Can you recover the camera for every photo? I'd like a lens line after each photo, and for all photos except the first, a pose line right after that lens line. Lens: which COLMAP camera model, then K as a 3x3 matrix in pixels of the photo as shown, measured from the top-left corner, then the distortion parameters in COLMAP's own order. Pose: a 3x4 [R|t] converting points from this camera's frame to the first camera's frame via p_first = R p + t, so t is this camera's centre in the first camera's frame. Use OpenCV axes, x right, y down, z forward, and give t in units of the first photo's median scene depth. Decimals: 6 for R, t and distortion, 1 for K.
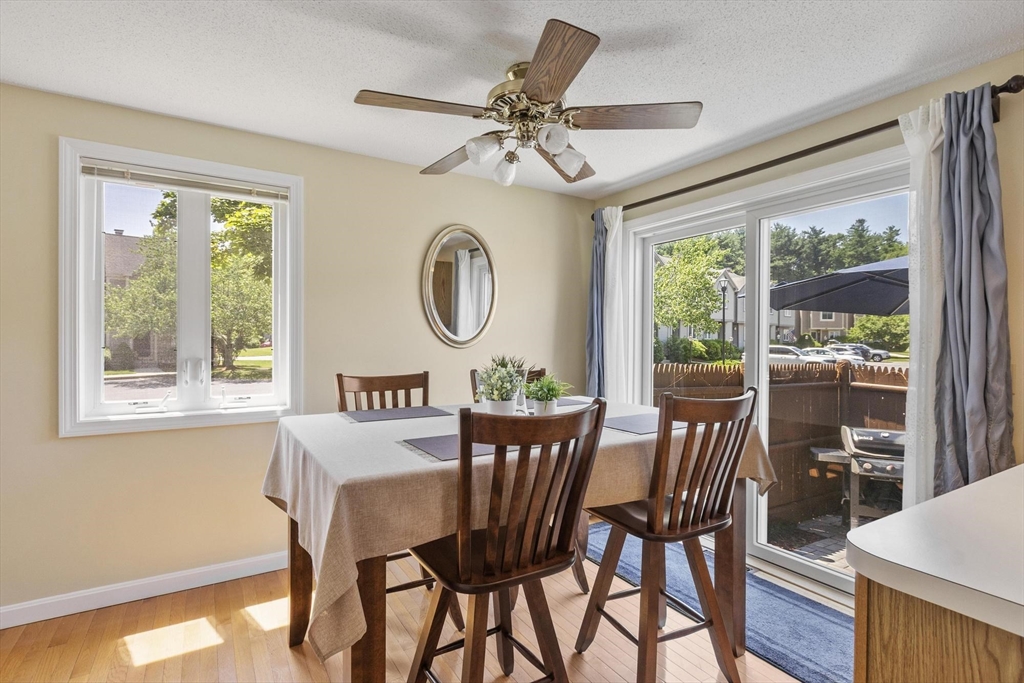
lens RADIAL K [[516.4, 0, 507.6], [0, 516.4, 337.3], [0, 0, 1]] dist [0.003391, 0.000433]
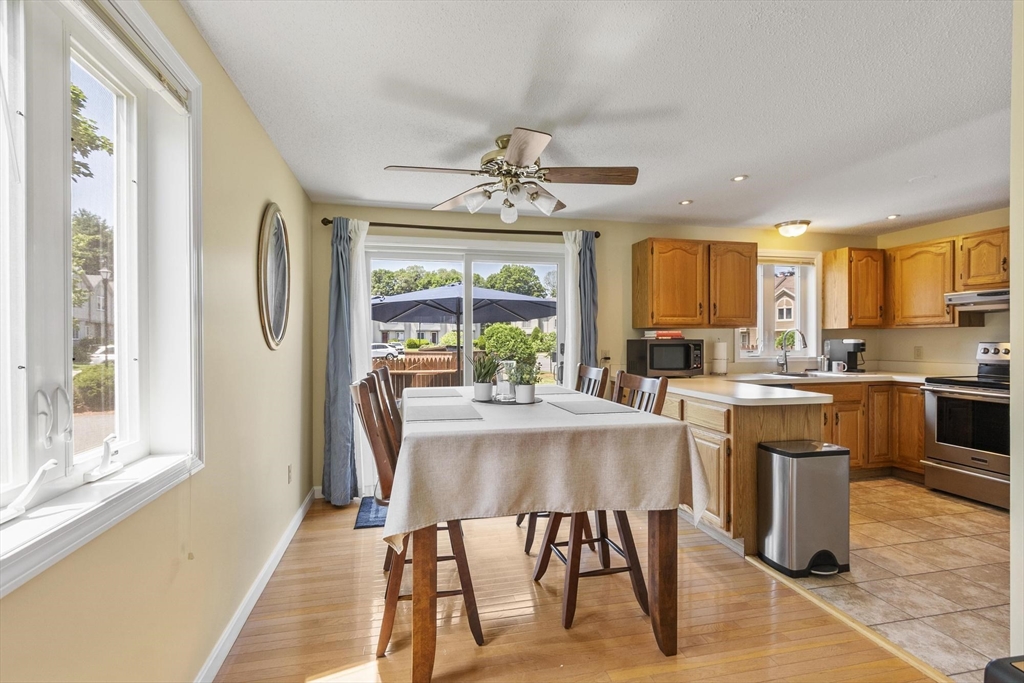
lens RADIAL K [[480.7, 0, 511.0], [0, 480.7, 342.7], [0, 0, 1]] dist [0.004557, 0.001028]
pose [[0.302130, -0.008969, 0.953224, -1.184252], [-0.000799, 0.999953, 0.009662, 0.000369], [-0.953266, -0.003681, 0.302109, 0.643589]]
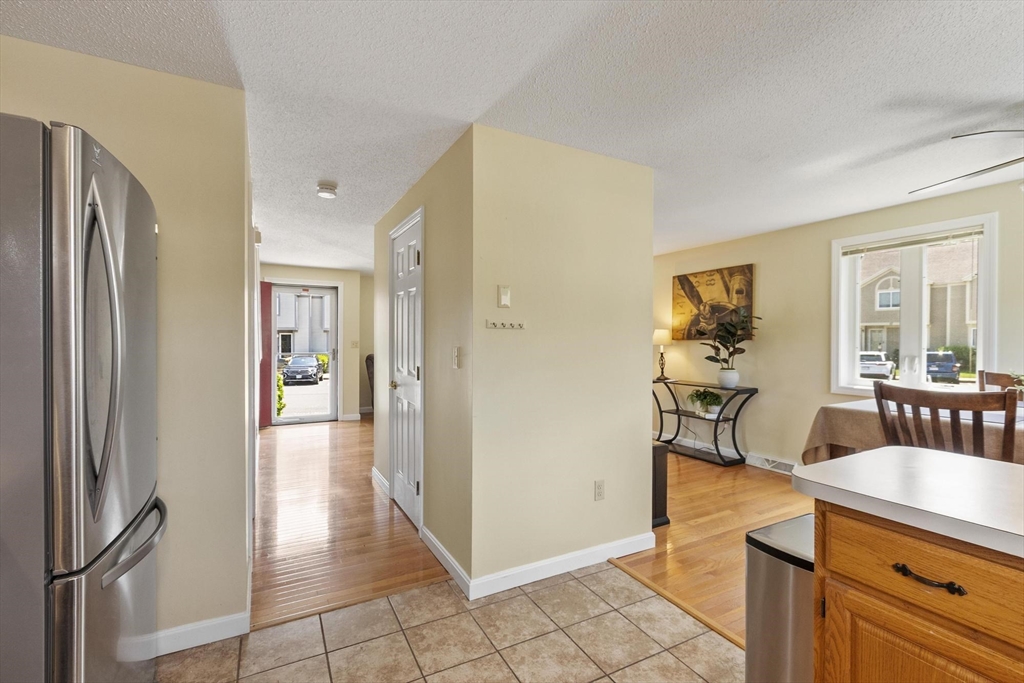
lens RADIAL K [[457.8, 0, 521.8], [0, 457.8, 346.2], [0, 0, 1]] dist [0.004548, -0.001076]
pose [[-0.026062, 0.003934, -0.999653, 0.983418], [-0.002602, 0.999989, 0.004003, 0.011910], [0.999657, 0.002706, -0.026051, -0.142677]]
